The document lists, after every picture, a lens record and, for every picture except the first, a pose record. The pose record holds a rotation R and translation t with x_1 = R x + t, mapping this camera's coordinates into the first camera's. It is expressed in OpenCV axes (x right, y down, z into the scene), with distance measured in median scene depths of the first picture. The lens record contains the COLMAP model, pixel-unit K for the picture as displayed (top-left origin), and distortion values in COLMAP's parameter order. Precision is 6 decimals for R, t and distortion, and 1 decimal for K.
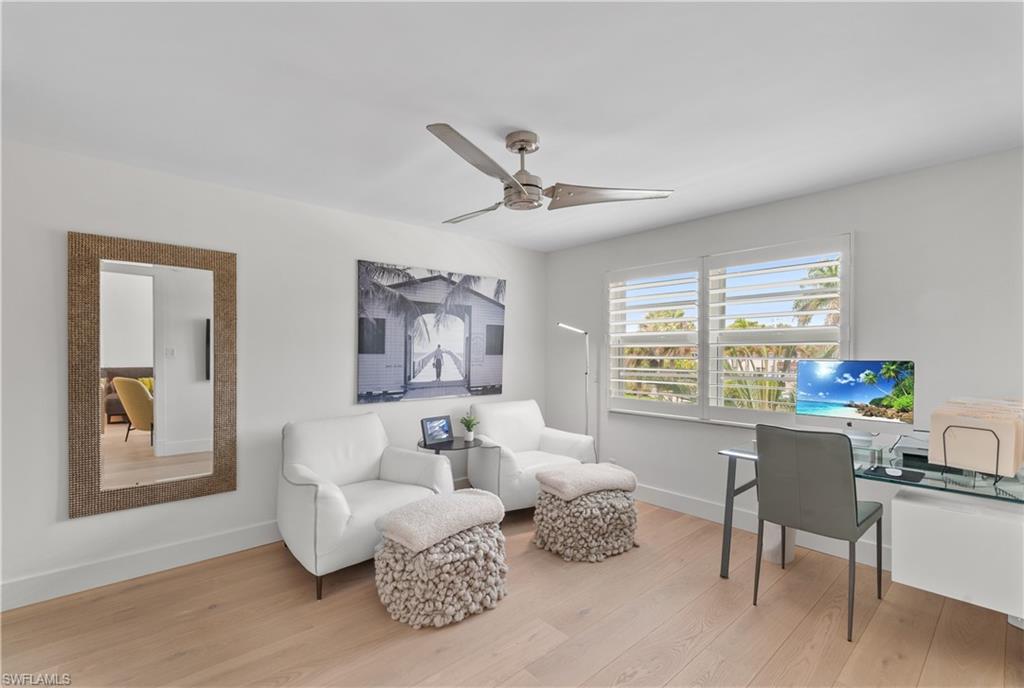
lens RADIAL K [[449.1, 0, 521.7], [0, 449.1, 352.6], [0, 0, 1]] dist [0.001758, 0.000055]
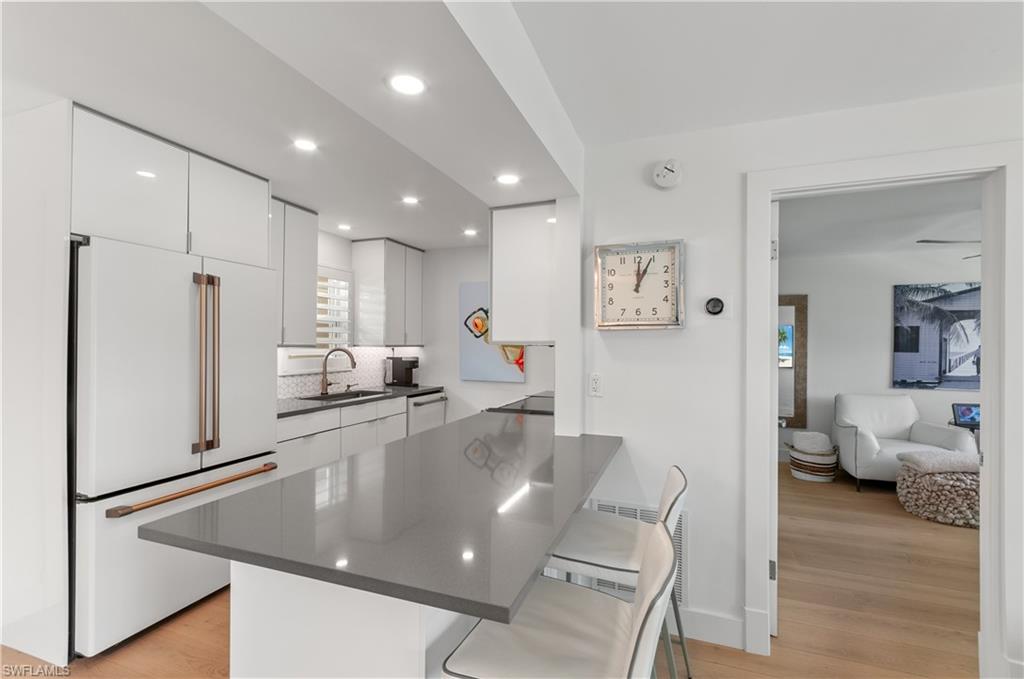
lens RADIAL K [[448.6, 0, 515.7], [0, 448.6, 343.9], [0, 0, 1]] dist [0.006411, -0.001156]
pose [[0.453434, 0.003122, -0.891284, 0.355149], [-0.006620, 0.999978, 0.000134, -0.015104], [0.891265, 0.005840, 0.453445, -0.693409]]
